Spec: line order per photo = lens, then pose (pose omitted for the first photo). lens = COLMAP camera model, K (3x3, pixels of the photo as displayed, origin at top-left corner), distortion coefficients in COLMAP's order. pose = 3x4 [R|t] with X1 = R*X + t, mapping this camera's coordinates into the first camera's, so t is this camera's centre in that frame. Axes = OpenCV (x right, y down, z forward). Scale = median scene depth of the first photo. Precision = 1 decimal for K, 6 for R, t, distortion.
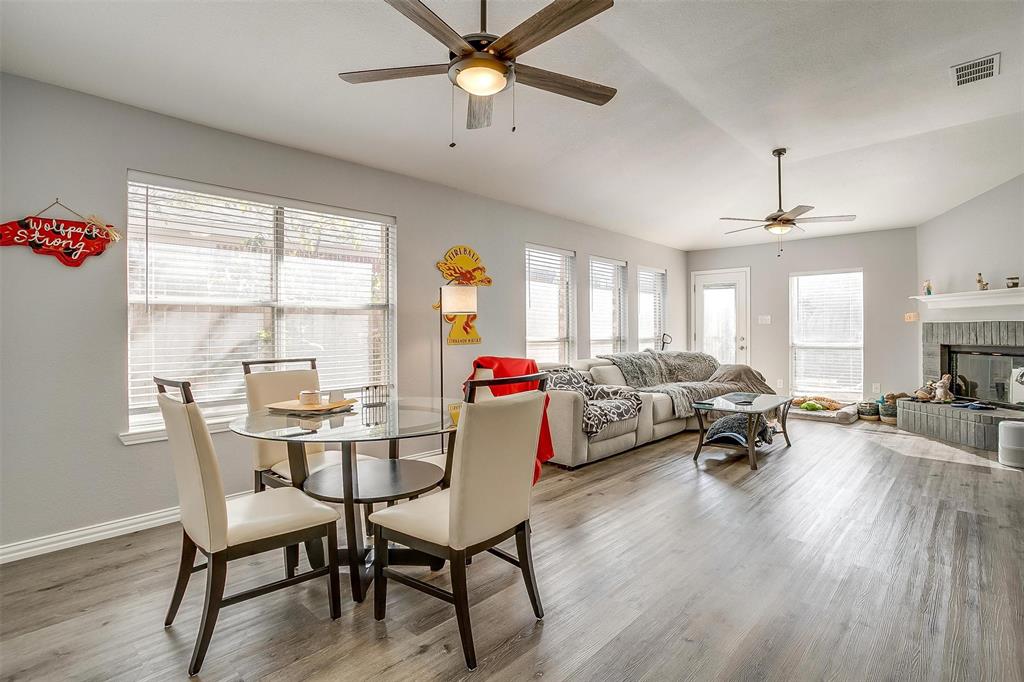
lens RADIAL K [[507.4, 0, 510.0], [0, 507.4, 327.9], [0, 0, 1]] dist [-0.023915, 0.011821]
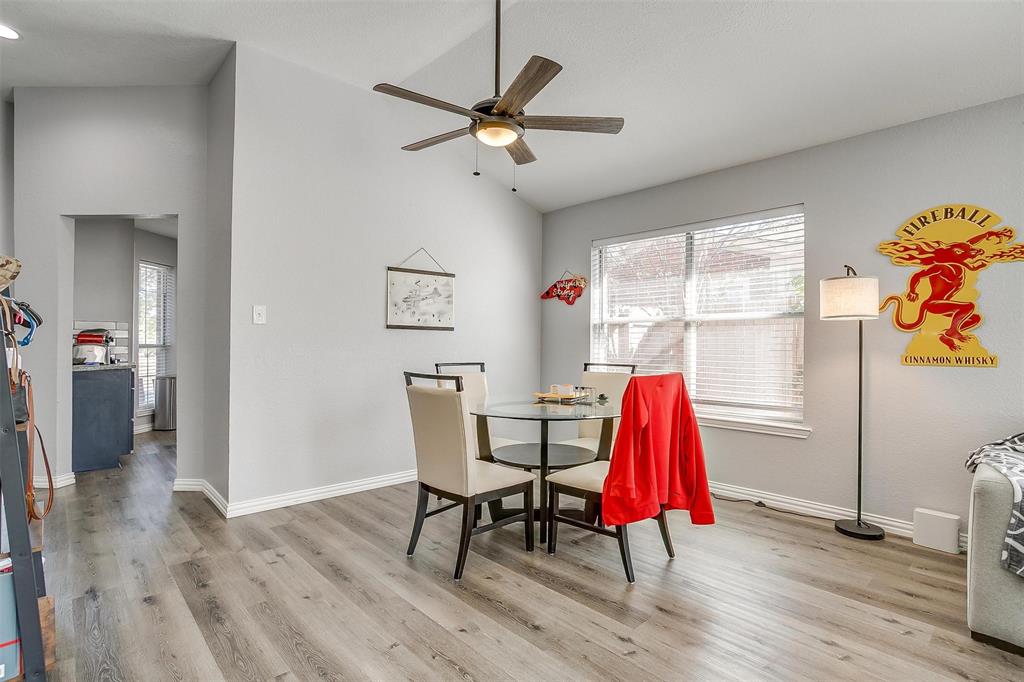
lens RADIAL K [[507.4, 0, 513.7], [0, 507.4, 338.9], [0, 0, 1]] dist [-0.023915, 0.011821]
pose [[-0.055282, -0.001803, -0.998469, 0.453227], [-0.001178, 0.999998, -0.001740, 0.000929], [0.998470, 0.001080, -0.055284, 0.432408]]
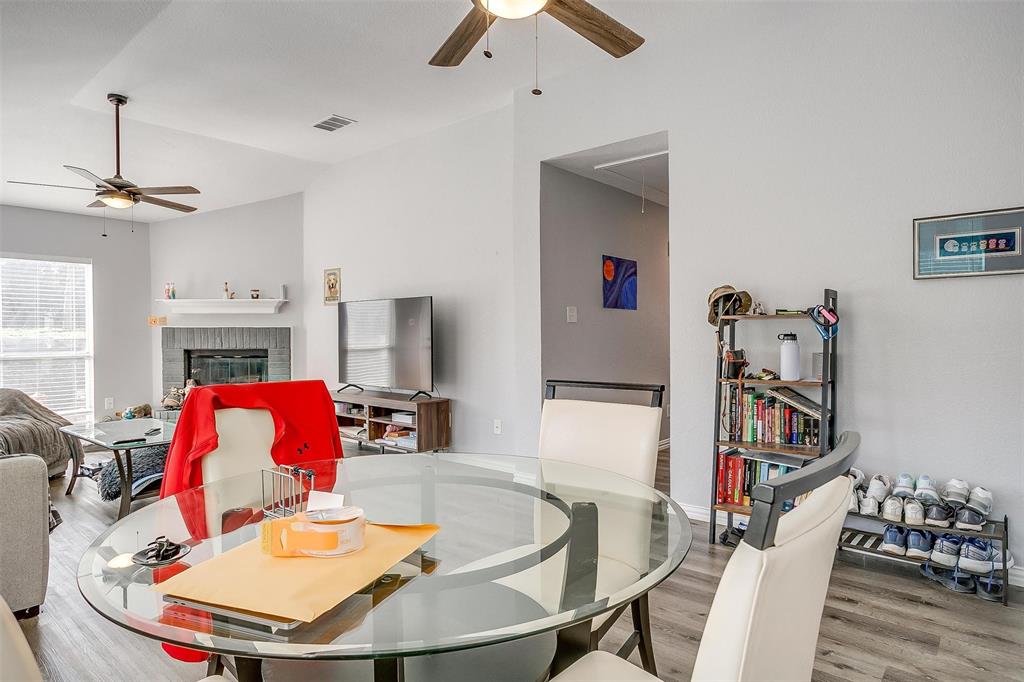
lens RADIAL K [[605.7, 0, 510.4], [0, 605.7, 348.0], [0, 0, 1]] dist [0.001504, 0.016535]
pose [[-0.005959, -0.021258, 0.999756, -0.359167], [-0.004638, 0.999764, 0.021231, 0.001578], [-0.999971, -0.004510, -0.006056, 0.371886]]
